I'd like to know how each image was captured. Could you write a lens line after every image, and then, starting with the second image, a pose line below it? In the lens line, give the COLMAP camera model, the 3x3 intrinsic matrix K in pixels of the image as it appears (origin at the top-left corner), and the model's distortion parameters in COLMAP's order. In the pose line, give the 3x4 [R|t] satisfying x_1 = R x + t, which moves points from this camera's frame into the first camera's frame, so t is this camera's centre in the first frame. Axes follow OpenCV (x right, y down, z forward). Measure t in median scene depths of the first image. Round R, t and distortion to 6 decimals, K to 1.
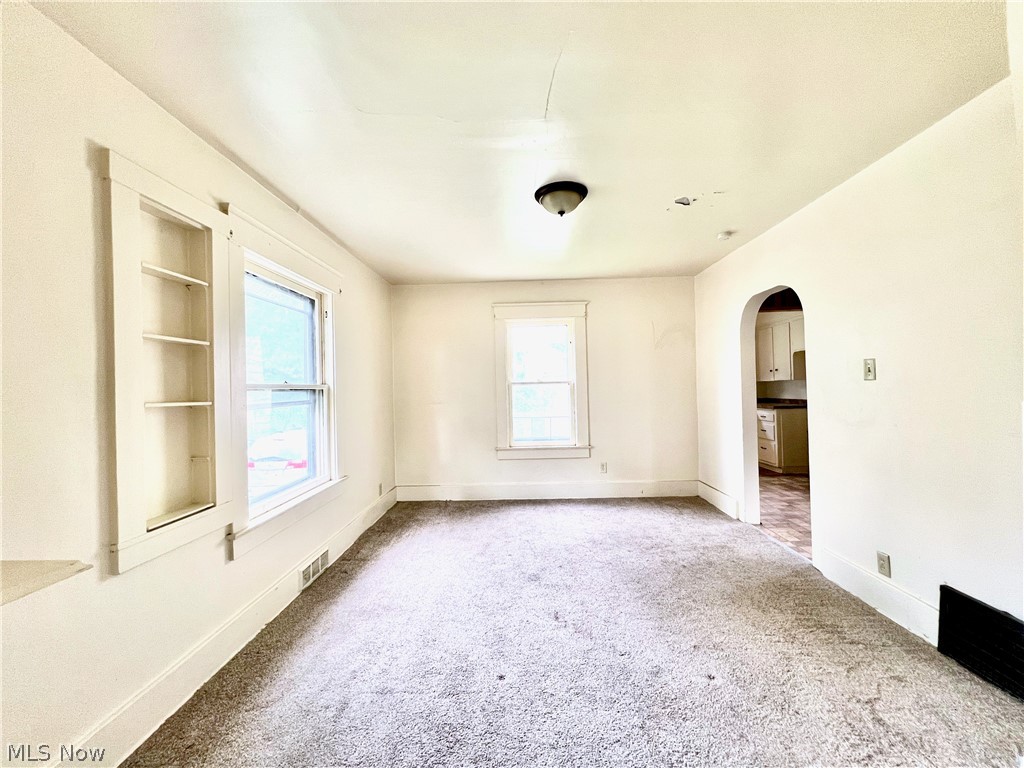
lens RADIAL K [[411.9, 0, 508.7], [0, 411.9, 381.2], [0, 0, 1]] dist [-0.000113, -0.000154]
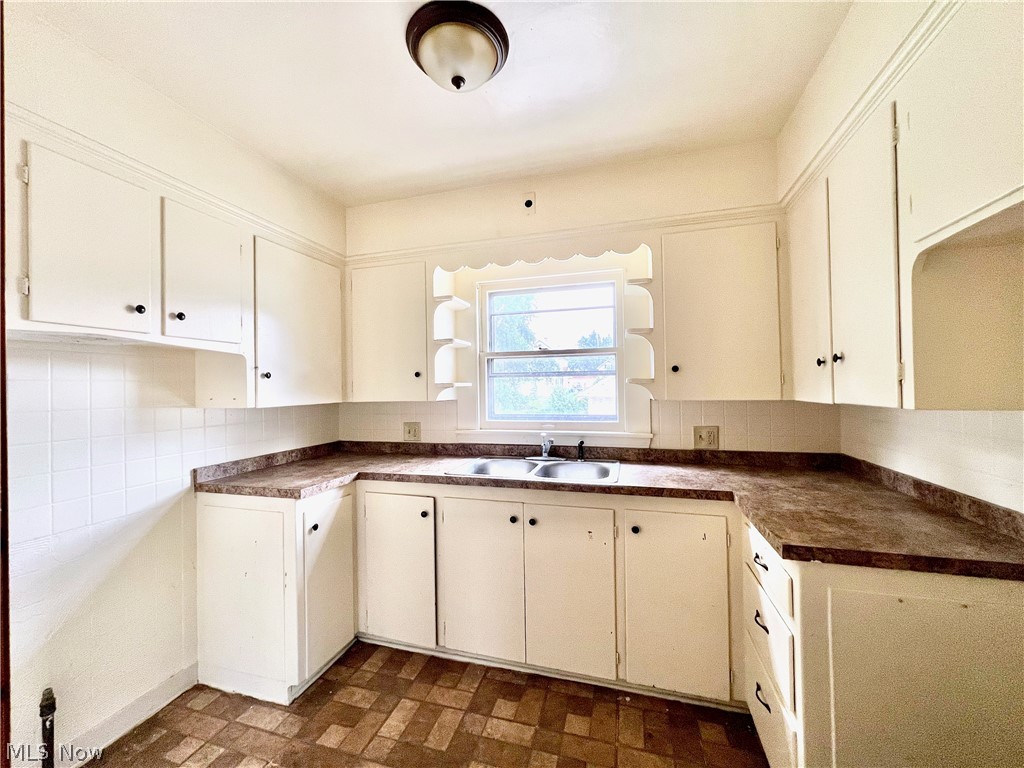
lens RADIAL K [[411.9, 0, 508.7], [0, 411.9, 381.2], [0, 0, 1]] dist [-0.000113, -0.000154]
pose [[0.965633, 0.025018, -0.258703, 0.206161], [-0.022067, 0.999654, 0.014305, -0.005179], [0.258971, -0.008105, 0.965851, 0.284283]]
